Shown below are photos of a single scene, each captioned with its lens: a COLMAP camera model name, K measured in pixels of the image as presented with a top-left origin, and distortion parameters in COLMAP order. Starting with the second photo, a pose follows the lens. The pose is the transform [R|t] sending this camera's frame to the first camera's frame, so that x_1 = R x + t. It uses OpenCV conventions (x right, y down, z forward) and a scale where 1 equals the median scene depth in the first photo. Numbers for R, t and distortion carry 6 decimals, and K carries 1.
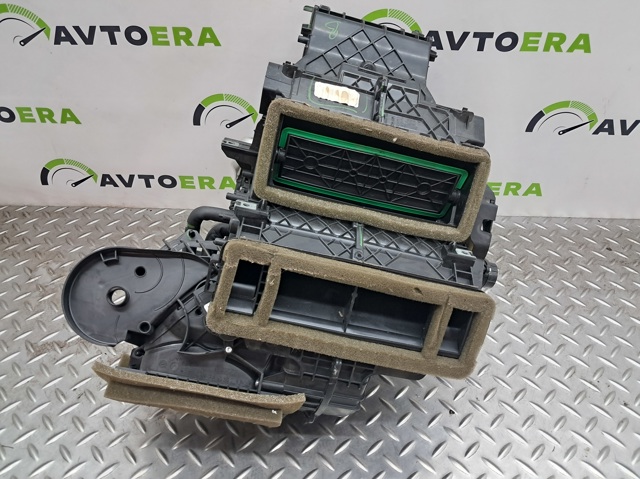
lens RADIAL K [[510.6, 0, 320.0], [0, 510.6, 209.3], [0, 0, 1]] dist [-0.001518, 0.001455]
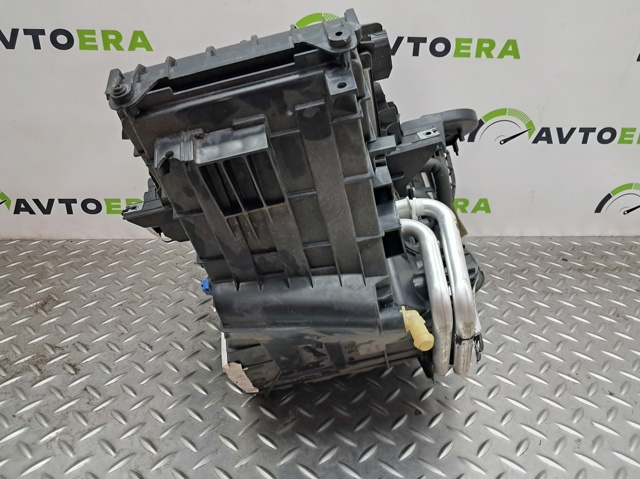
lens RADIAL K [[510.6, 0, 320.0], [0, 510.6, 209.3], [0, 0, 1]] dist [-0.001518, 0.001455]
pose [[0.994932, -0.023778, 0.097694, 0.017694], [0.044974, 0.974259, -0.220901, 0.190615], [-0.089927, 0.224175, 0.970391, 0.095131]]
